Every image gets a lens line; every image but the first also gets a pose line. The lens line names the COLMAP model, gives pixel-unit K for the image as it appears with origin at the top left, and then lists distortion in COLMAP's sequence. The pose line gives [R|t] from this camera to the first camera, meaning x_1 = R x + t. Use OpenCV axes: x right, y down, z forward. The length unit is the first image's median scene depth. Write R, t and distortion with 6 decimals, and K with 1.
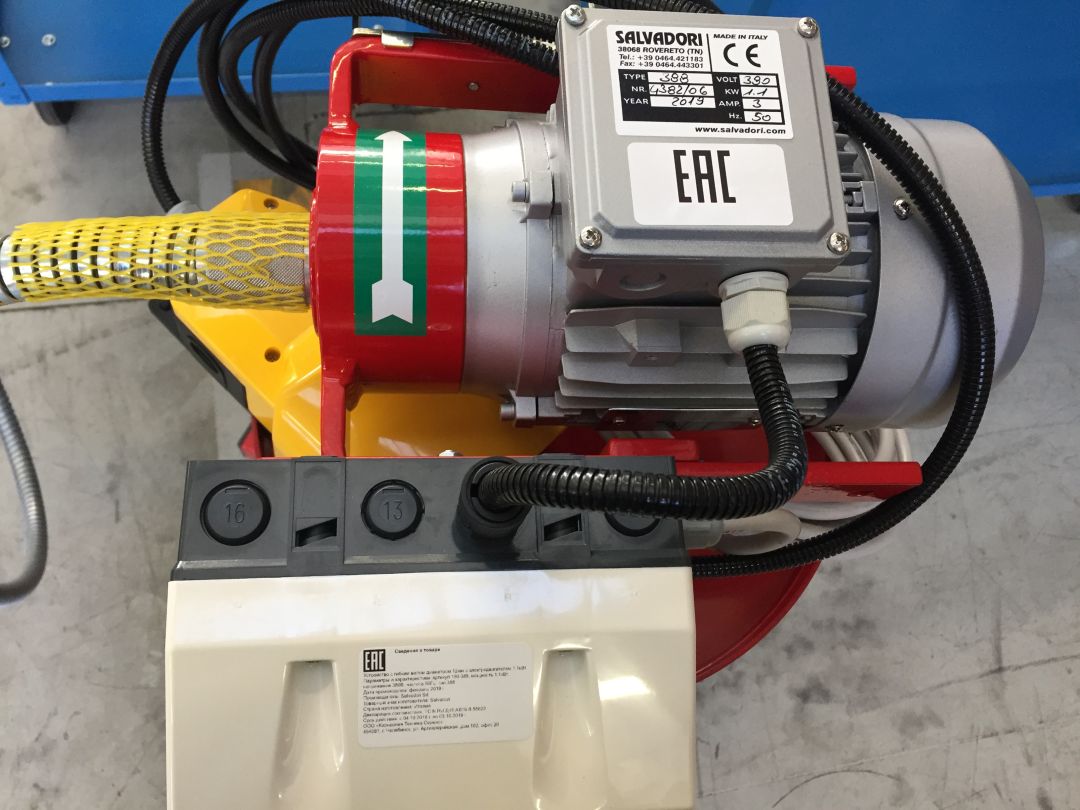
lens RADIAL K [[912.9, 0, 540.8], [0, 912.9, 403.8], [0, 0, 1]] dist [0.069577, 0.006139]
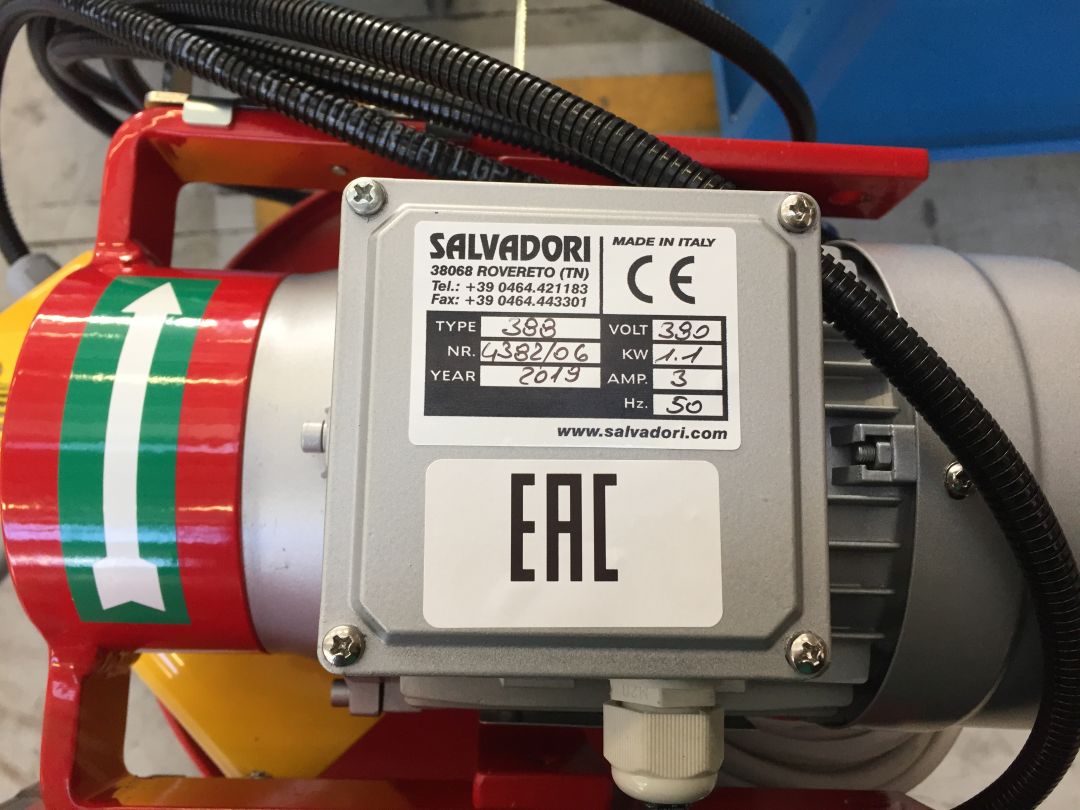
lens RADIAL K [[912.9, 0, 542.2], [0, 912.9, 407.1], [0, 0, 1]] dist [0.069577, 0.006139]
pose [[0.993900, 0.055253, -0.095442, 0.208815], [-0.041019, 0.988560, 0.145141, -0.389306], [0.102370, -0.140341, 0.984797, 0.459303]]
